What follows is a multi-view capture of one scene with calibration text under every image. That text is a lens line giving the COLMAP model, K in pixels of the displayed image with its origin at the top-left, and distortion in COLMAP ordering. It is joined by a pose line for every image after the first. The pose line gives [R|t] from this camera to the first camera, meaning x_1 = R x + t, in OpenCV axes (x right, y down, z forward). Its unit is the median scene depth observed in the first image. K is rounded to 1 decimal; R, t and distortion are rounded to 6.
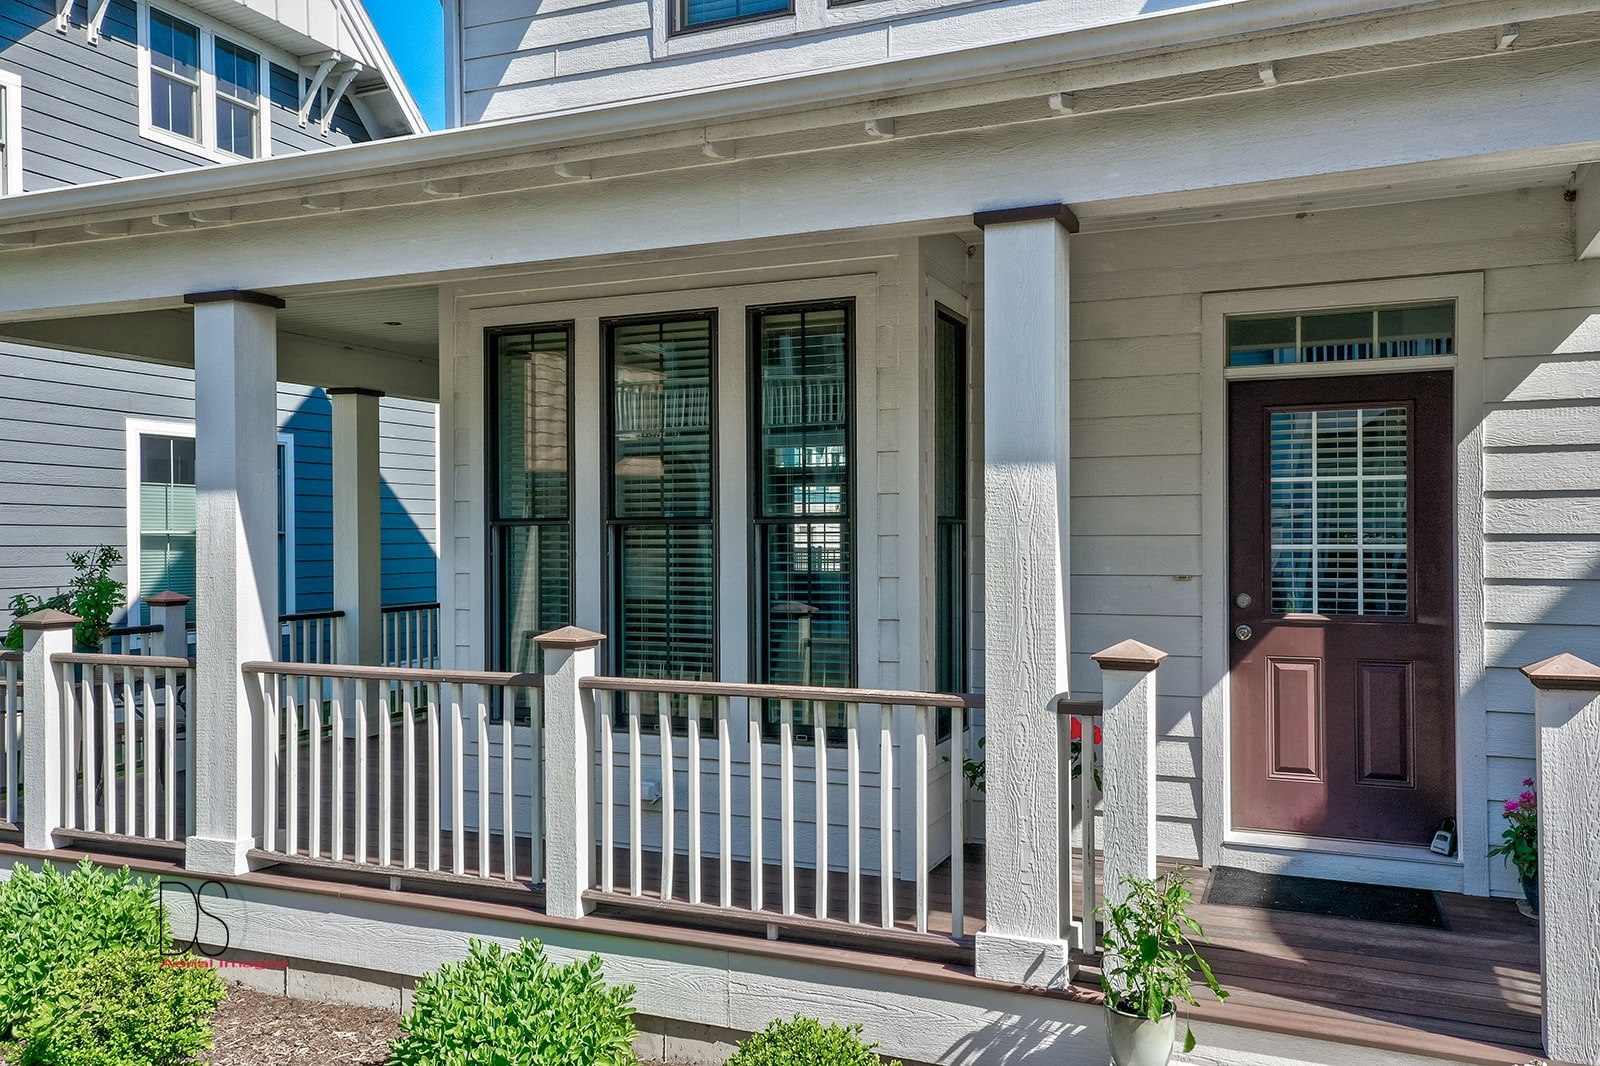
lens RADIAL K [[1281.6, 0, 800.0], [0, 1281.6, 533.0], [0, 0, 1]] dist [0.055528, 0.001415]
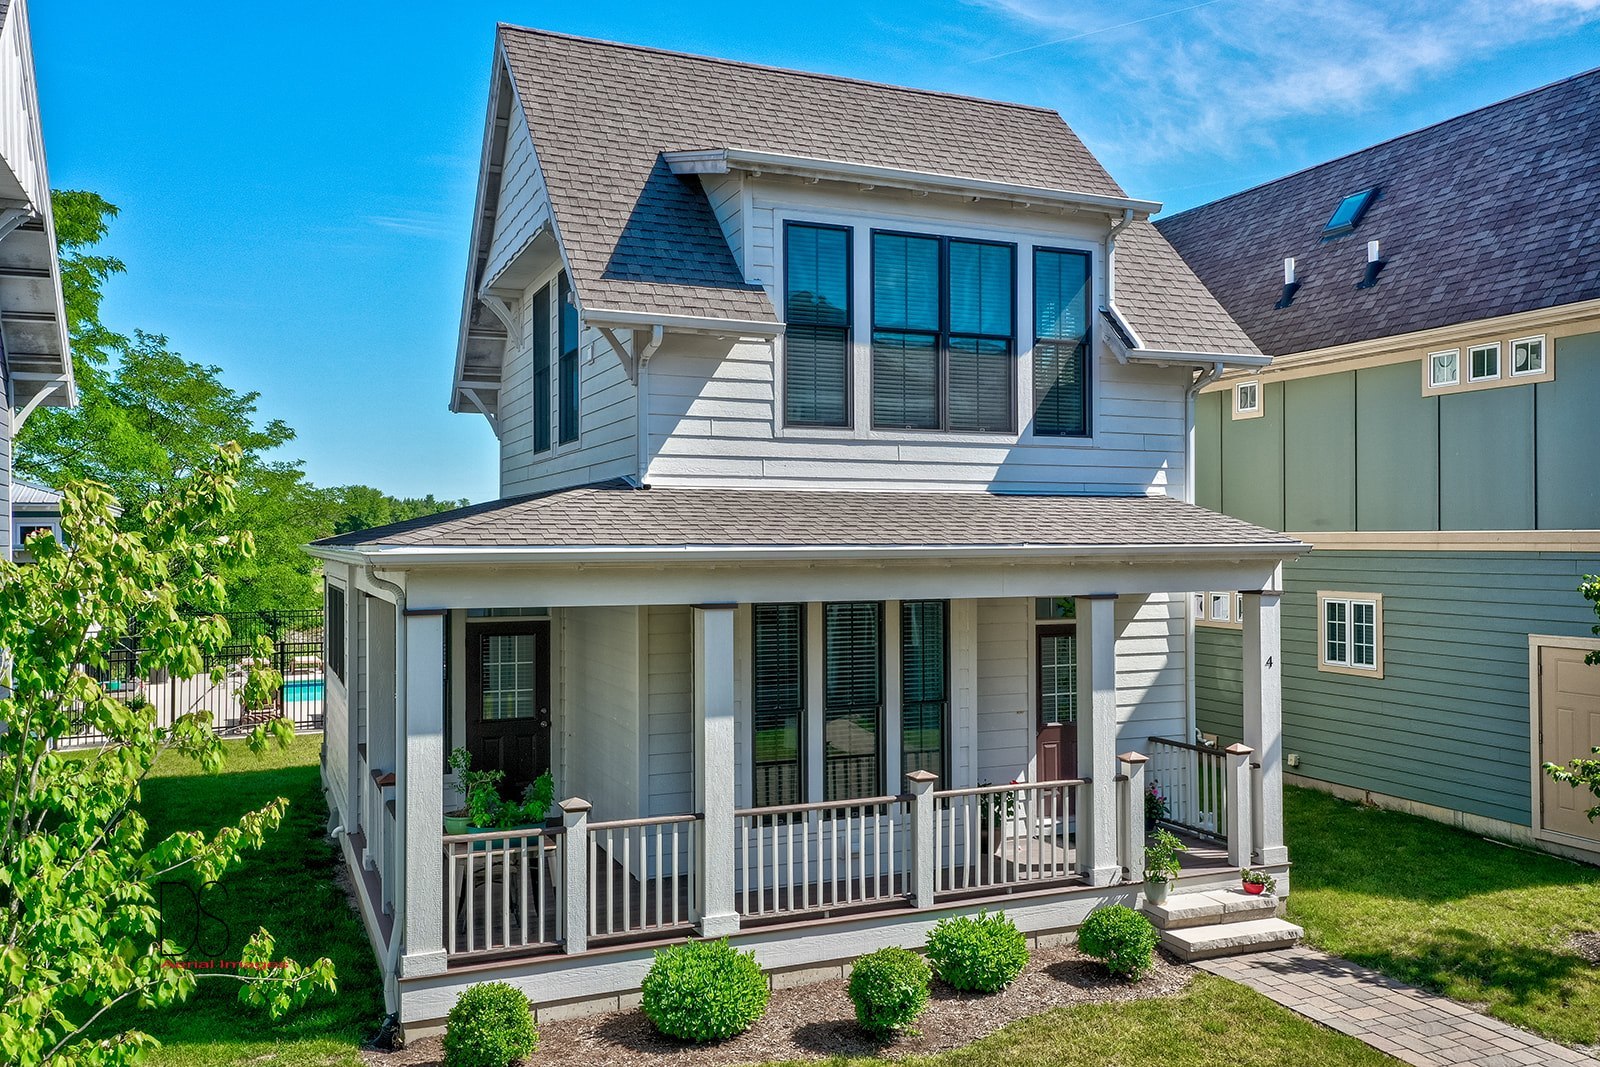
lens RADIAL K [[1275.3, 0, 803.9], [0, 1275.3, 531.5], [0, 0, 1]] dist [0.046093, 0.006699]
pose [[0.681154, 0.006098, 0.732114, -1.743373], [-0.000761, 0.999971, -0.007621, -0.286739], [-0.732139, 0.004634, 0.681139, -0.279563]]
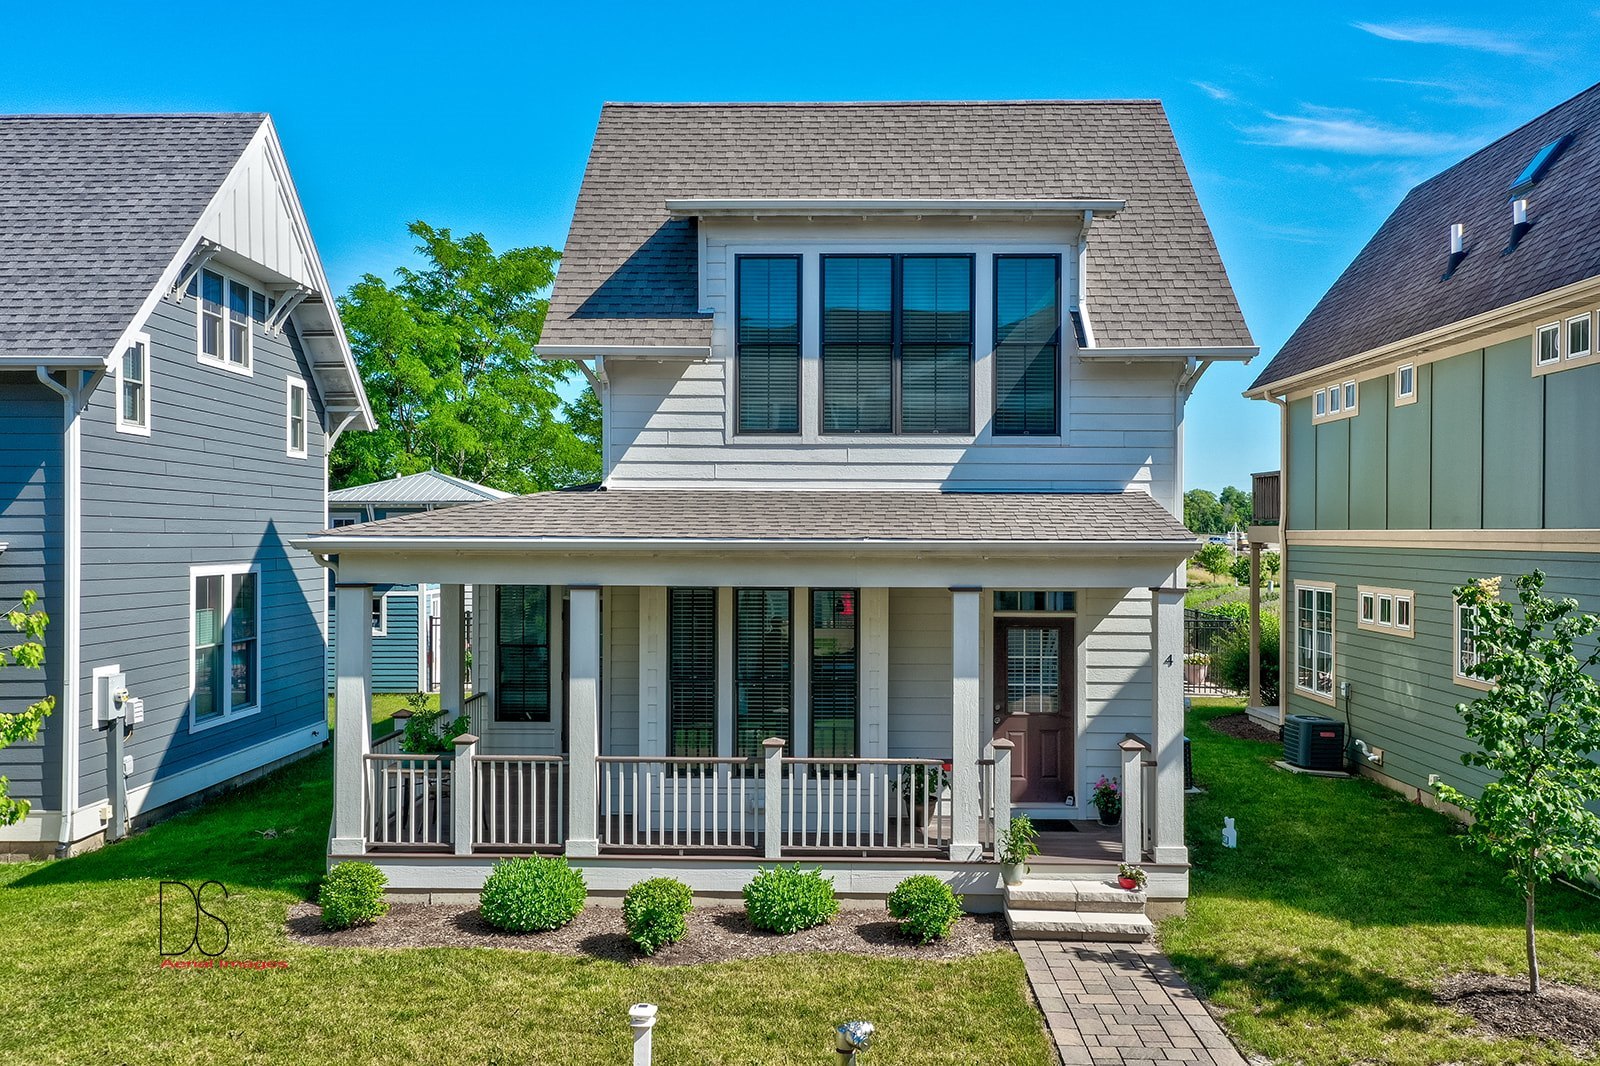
lens RADIAL K [[1275.3, 0, 803.9], [0, 1275.3, 531.0], [0, 0, 1]] dist [0.046093, 0.006699]
pose [[0.924336, 0.008064, 0.381495, -0.977305], [-0.008338, 0.999965, -0.000936, -0.293035], [-0.381489, -0.002316, 0.924370, -1.156587]]
